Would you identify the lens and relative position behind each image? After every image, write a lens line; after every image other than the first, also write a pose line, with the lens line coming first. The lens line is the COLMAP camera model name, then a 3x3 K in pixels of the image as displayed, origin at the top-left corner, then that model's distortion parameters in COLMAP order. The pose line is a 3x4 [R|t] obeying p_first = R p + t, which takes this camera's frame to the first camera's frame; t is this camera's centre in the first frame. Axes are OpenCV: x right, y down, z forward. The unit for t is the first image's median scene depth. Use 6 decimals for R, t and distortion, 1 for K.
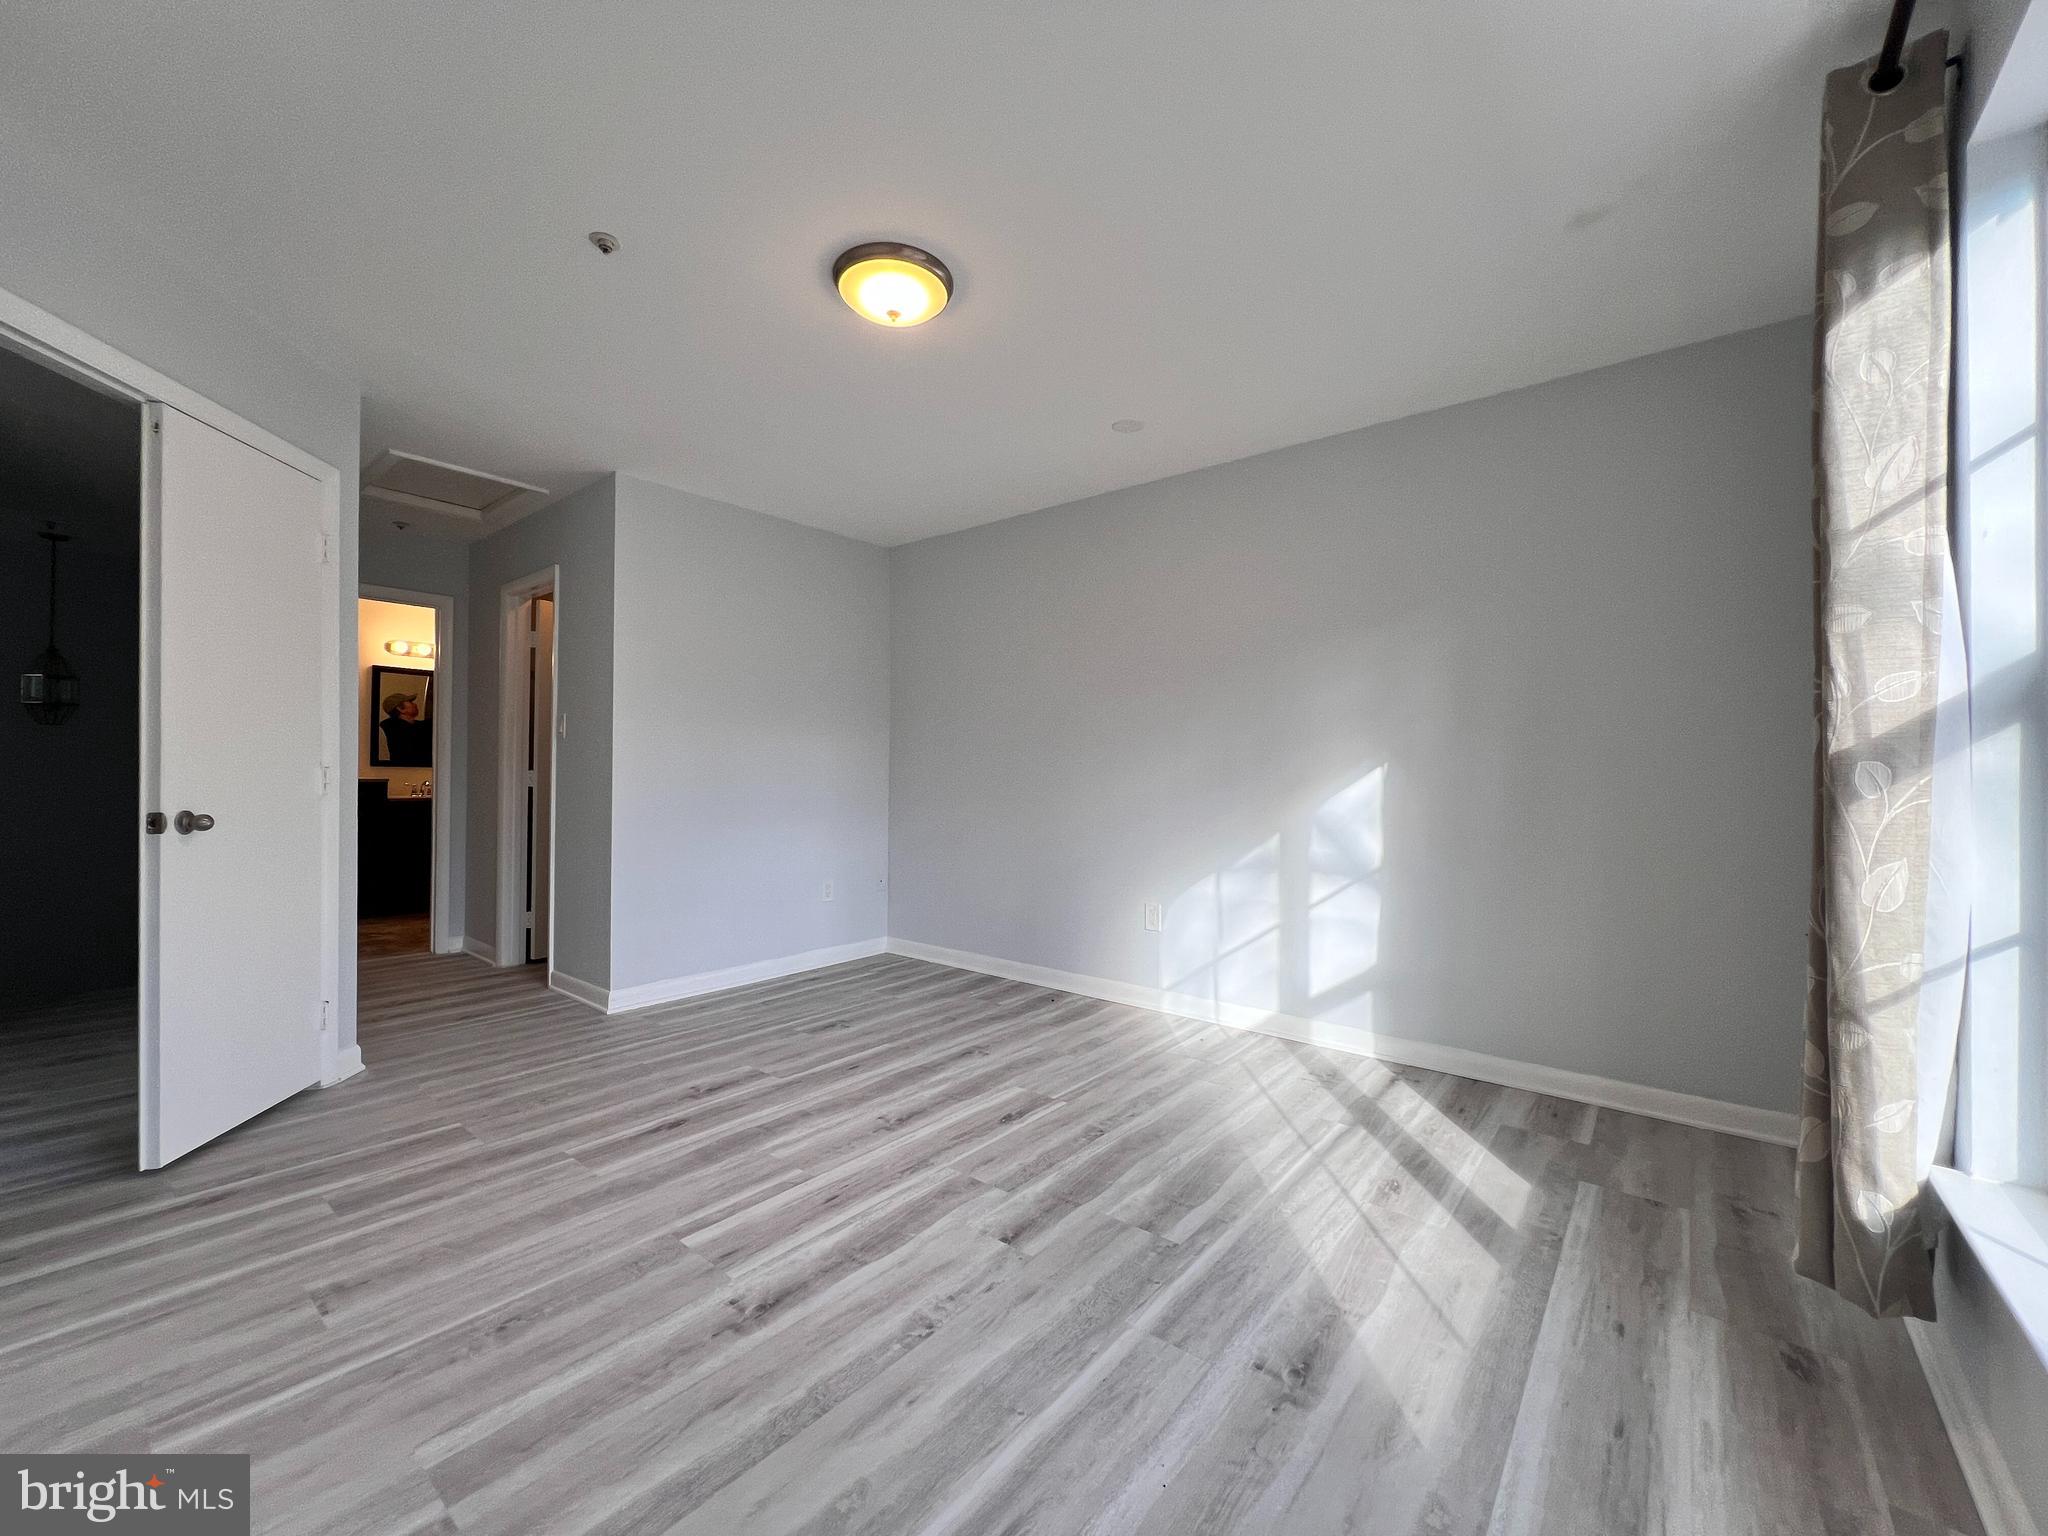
lens RADIAL K [[814.5, 0, 1020.6], [0, 814.5, 777.4], [0, 0, 1]] dist [0.000876, -0.000016]
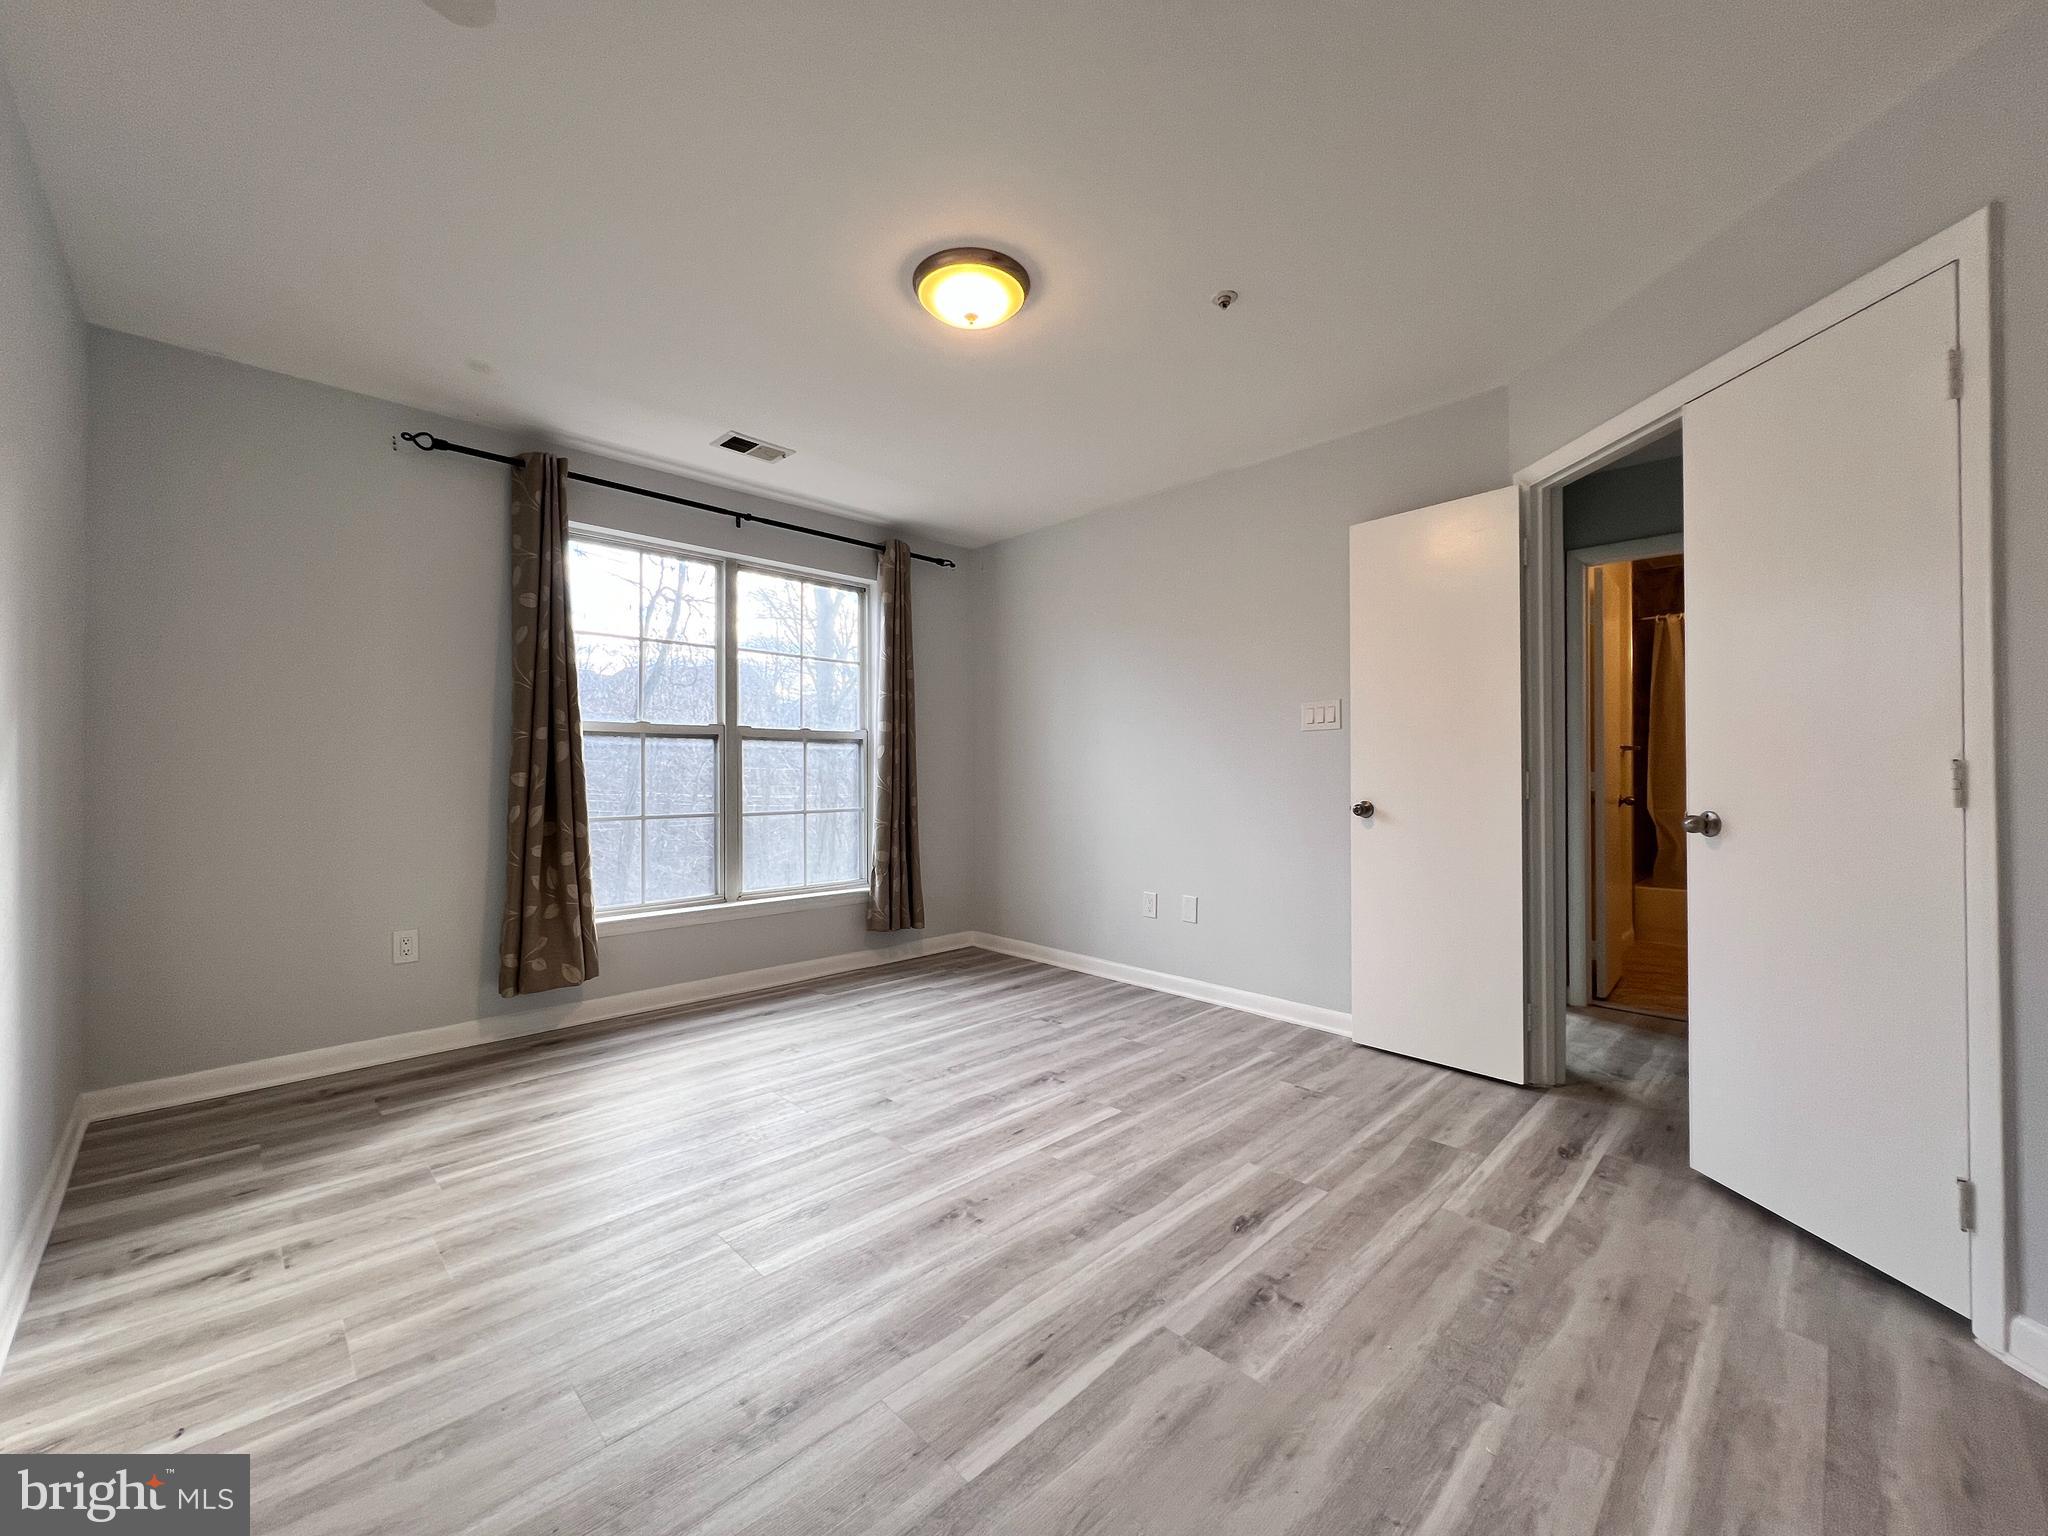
lens RADIAL K [[814.5, 0, 1034.0], [0, 814.5, 769.2], [0, 0, 1]] dist [0.000876, -0.000016]
pose [[-0.995835, -0.007590, 0.090855, -0.302080], [-0.007641, 0.999971, -0.000218, -0.003053], [-0.090851, -0.000912, -0.995864, 1.833368]]
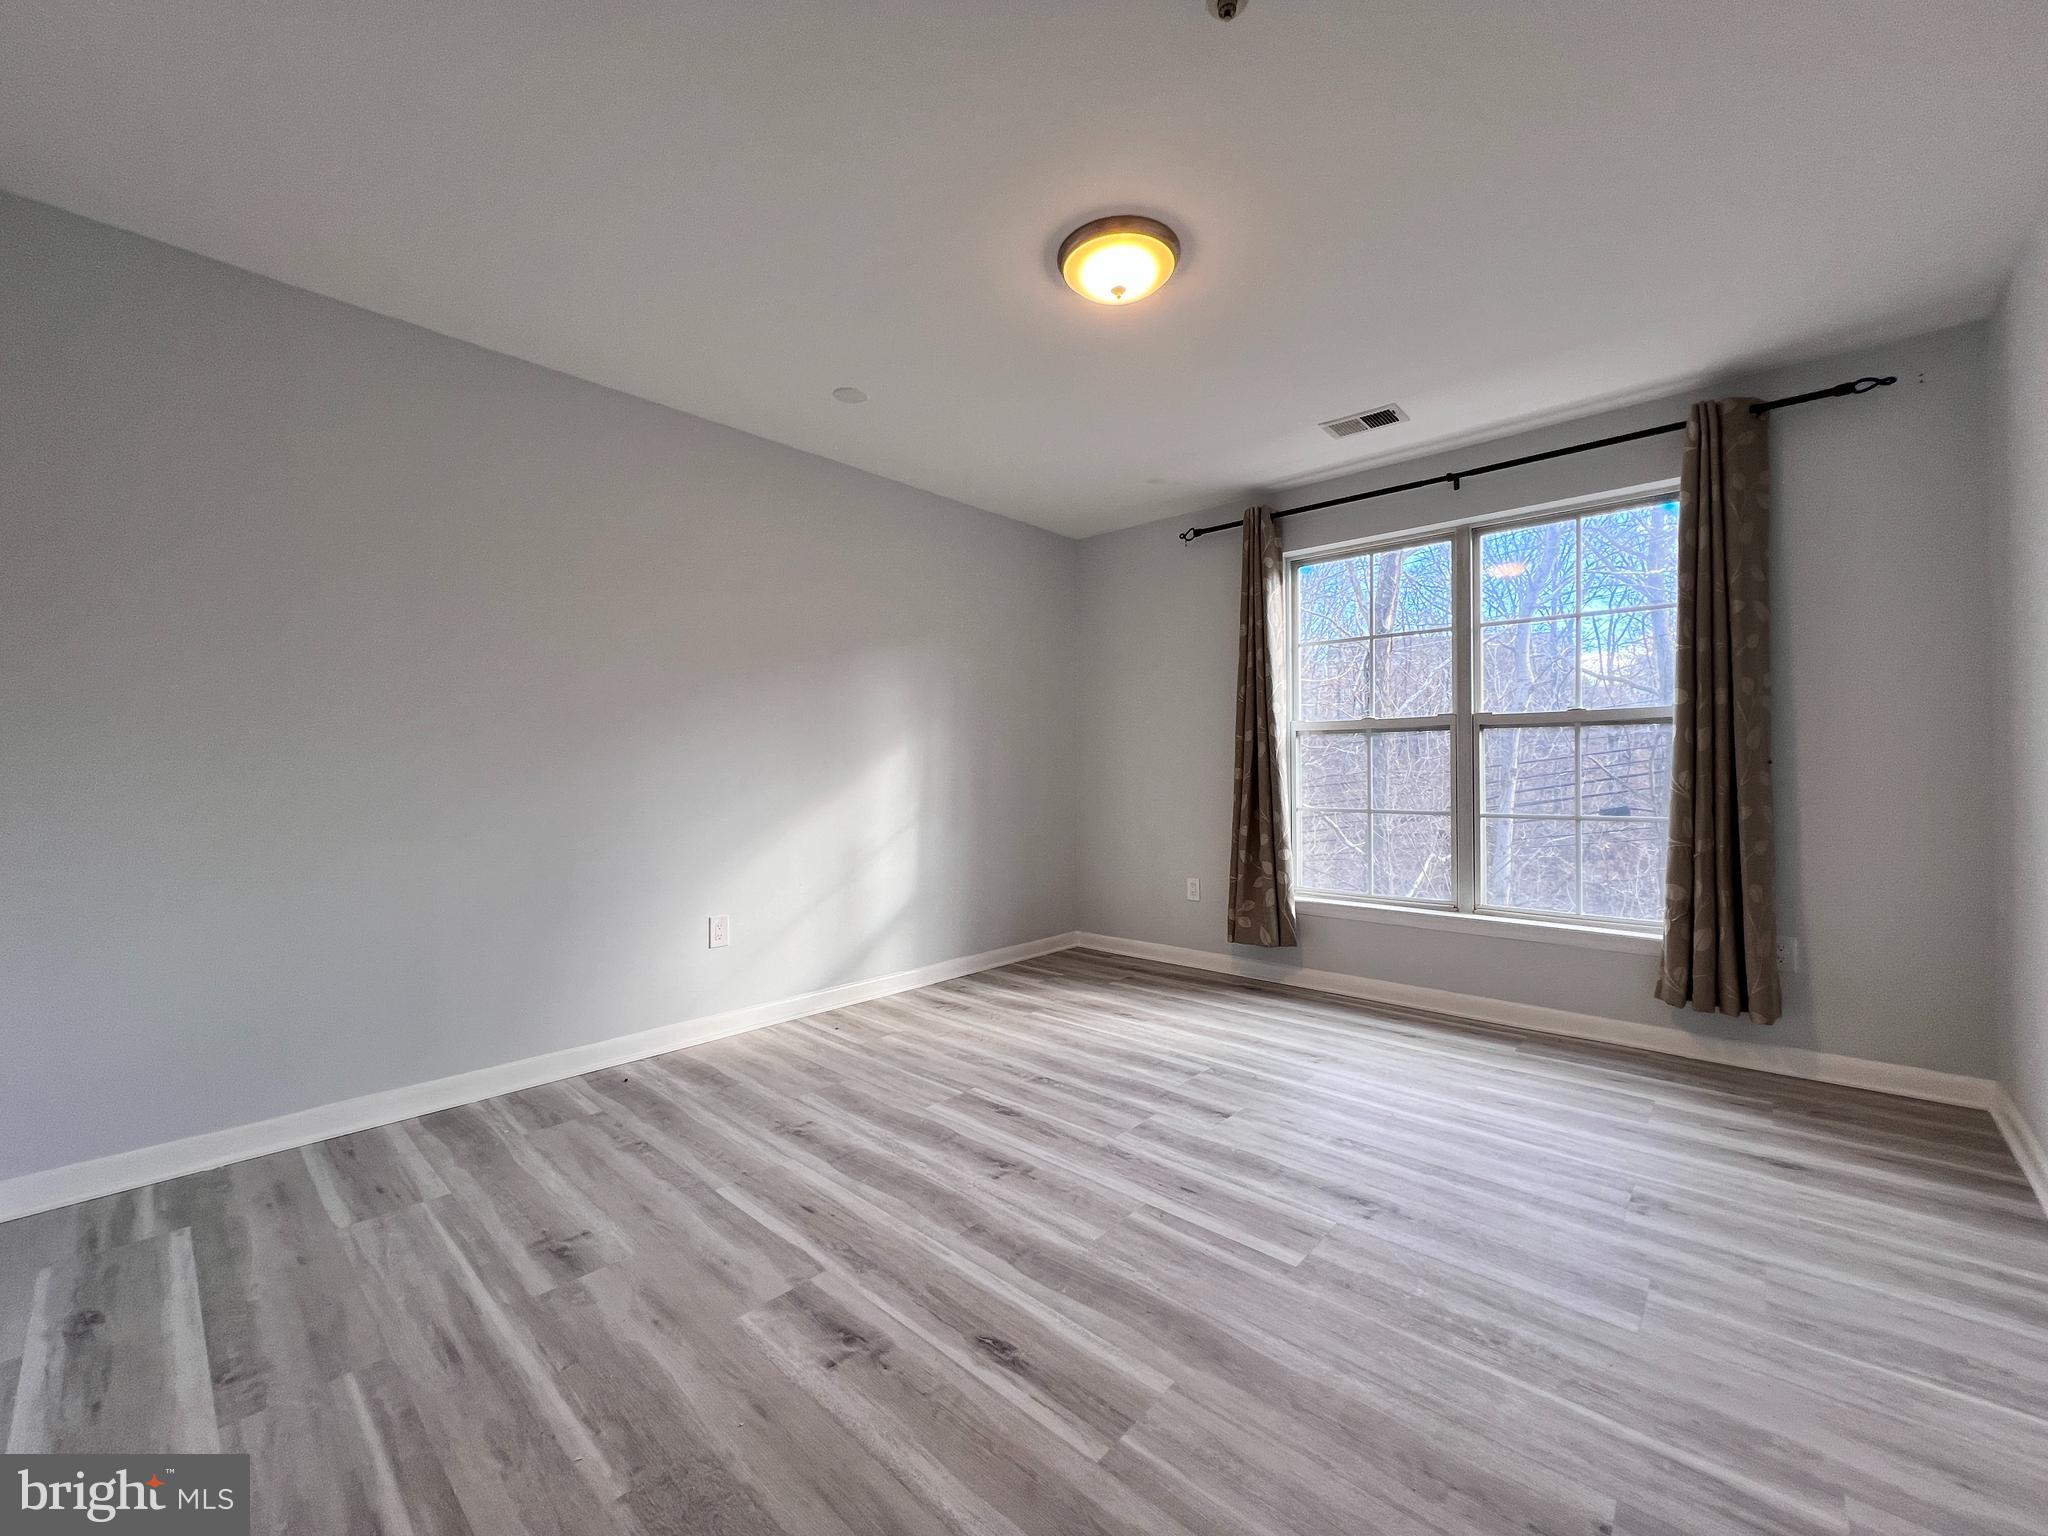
lens RADIAL K [[825.6, 0, 1019.8], [0, 825.6, 767.5], [0, 0, 1]] dist [-0.001663, 0.000047]
pose [[0.052796, -0.005002, 0.998593, -1.055001], [0.007056, 0.999964, 0.004635, -0.003479], [-0.998580, 0.006802, 0.052830, 0.972396]]
